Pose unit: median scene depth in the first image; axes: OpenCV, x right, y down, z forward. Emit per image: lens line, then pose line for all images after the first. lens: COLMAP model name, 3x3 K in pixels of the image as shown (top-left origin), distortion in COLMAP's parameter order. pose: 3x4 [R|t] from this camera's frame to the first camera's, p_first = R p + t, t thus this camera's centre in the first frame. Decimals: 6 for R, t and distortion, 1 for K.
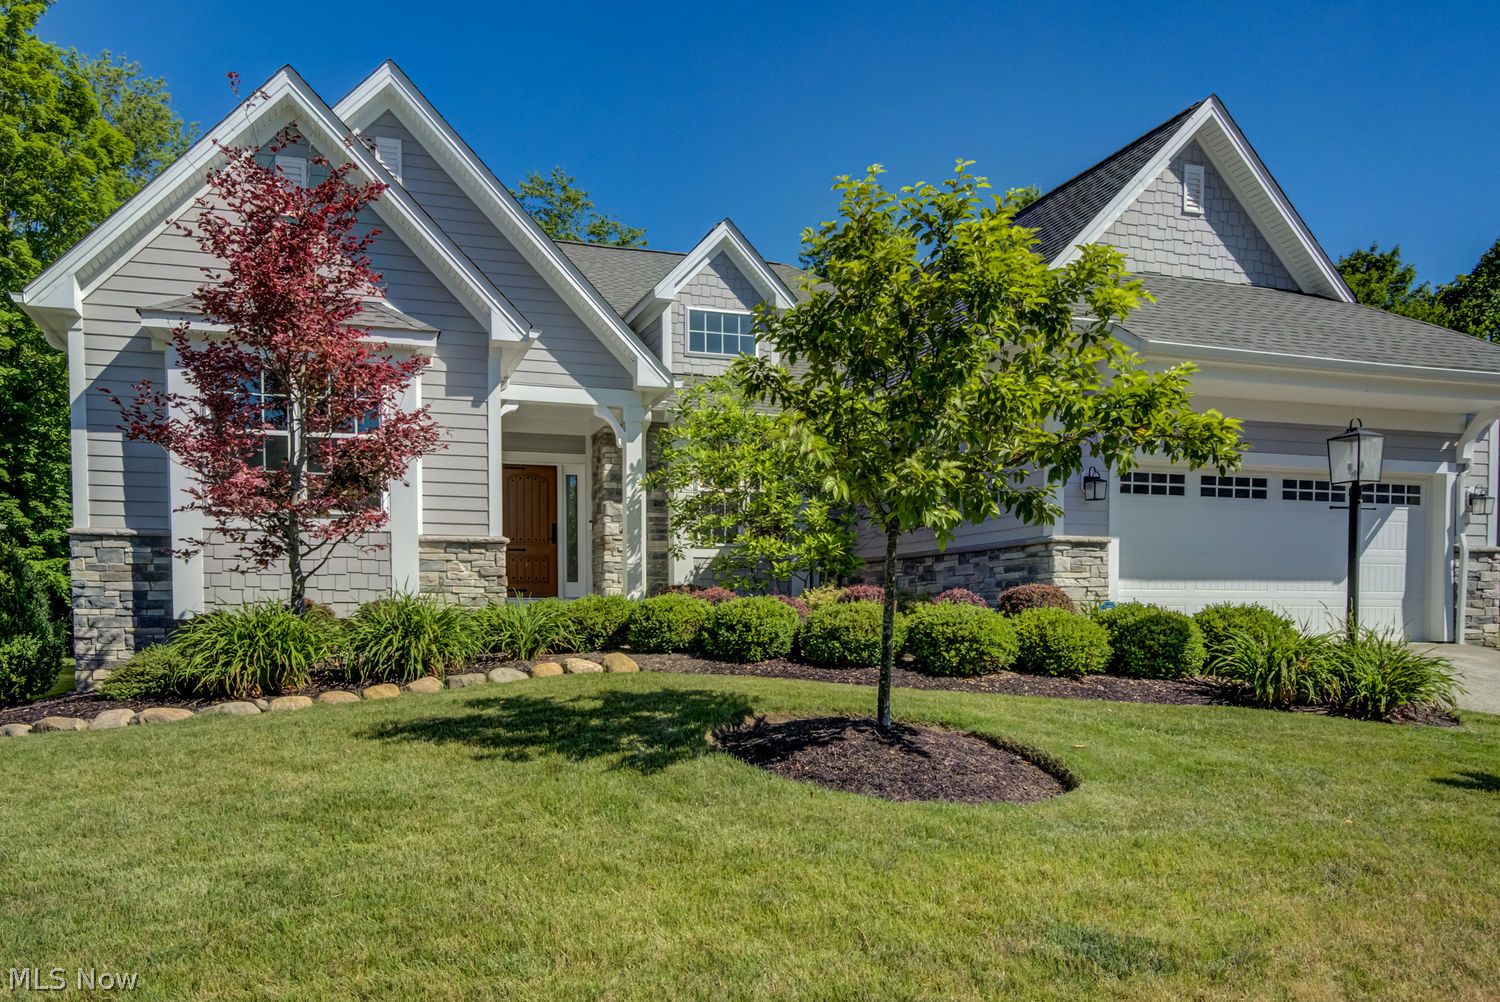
lens RADIAL K [[983.7, 0, 750.0], [0, 983.7, 501.0], [0, 0, 1]] dist [-0.000072, -0.000059]
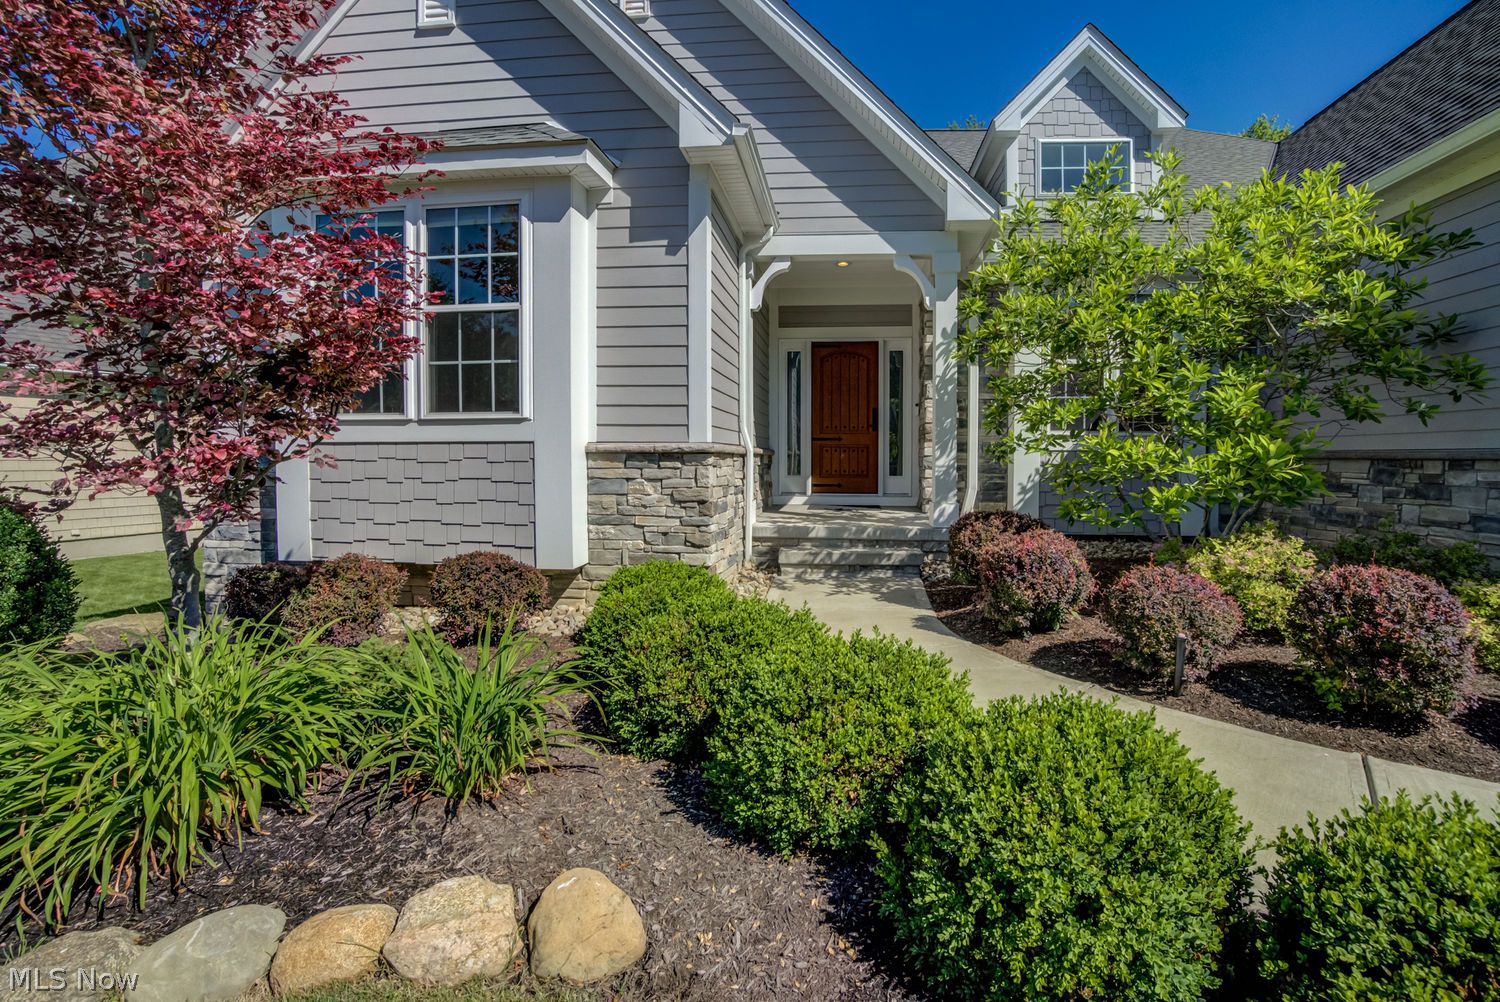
lens RADIAL K [[759.4, 0, 751.2], [0, 759.4, 470.9], [0, 0, 1]] dist [-0.097679, 0.042556]
pose [[0.889968, 0.017853, -0.455674, 0.012026], [0.037715, 0.992929, 0.112563, -0.001905], [0.454461, -0.117363, 0.883001, 0.474578]]
